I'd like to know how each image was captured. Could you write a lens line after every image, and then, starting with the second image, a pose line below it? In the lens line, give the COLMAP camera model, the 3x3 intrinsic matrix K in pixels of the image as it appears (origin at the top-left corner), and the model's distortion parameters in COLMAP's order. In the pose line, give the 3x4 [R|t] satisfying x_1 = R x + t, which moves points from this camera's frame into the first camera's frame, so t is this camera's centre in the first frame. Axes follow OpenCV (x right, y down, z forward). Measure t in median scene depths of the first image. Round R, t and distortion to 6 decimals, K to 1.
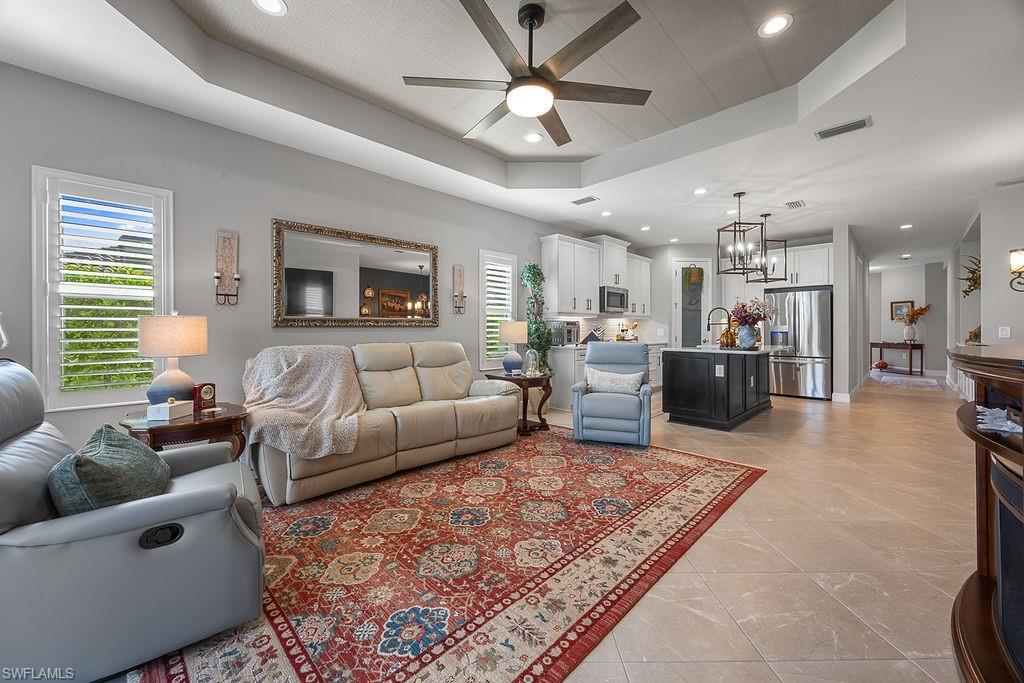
lens RADIAL K [[390.9, 0, 511.7], [0, 390.9, 328.7], [0, 0, 1]] dist [-0.002455, 0.000067]
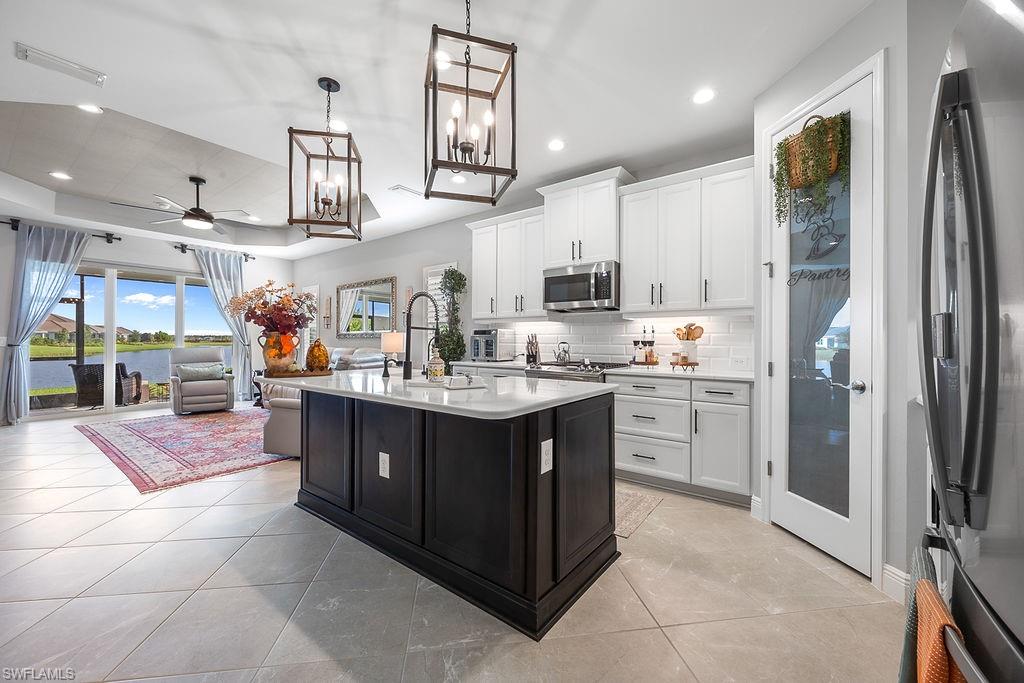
lens RADIAL K [[390.9, 0, 507.7], [0, 390.9, 338.5], [0, 0, 1]] dist [-0.002455, 0.000067]
pose [[0.141020, -0.004867, -0.989995, 2.130798], [-0.002990, 0.999981, -0.005342, 0.003790], [0.990002, 0.003713, 0.141003, 2.179204]]
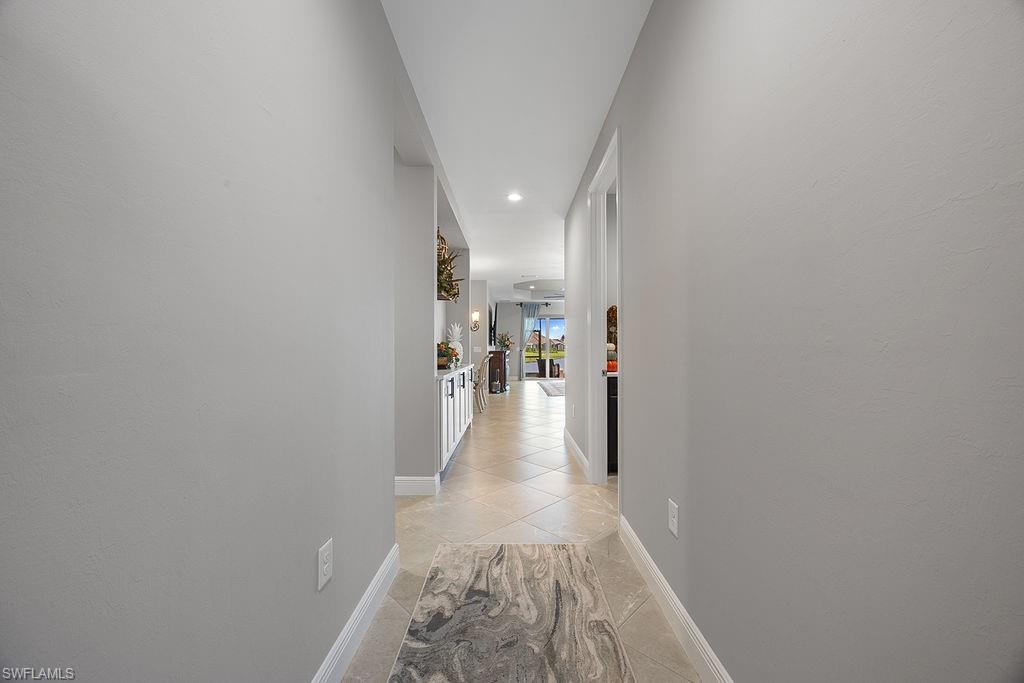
lens RADIAL K [[390.9, 0, 511.8], [0, 390.9, 345.8], [0, 0, 1]] dist [-0.002455, 0.000067]
pose [[-0.703657, -0.001817, -0.710538, 3.700180], [0.004591, 0.999964, -0.007103, 0.004133], [0.710525, -0.008261, -0.703623, 3.630467]]
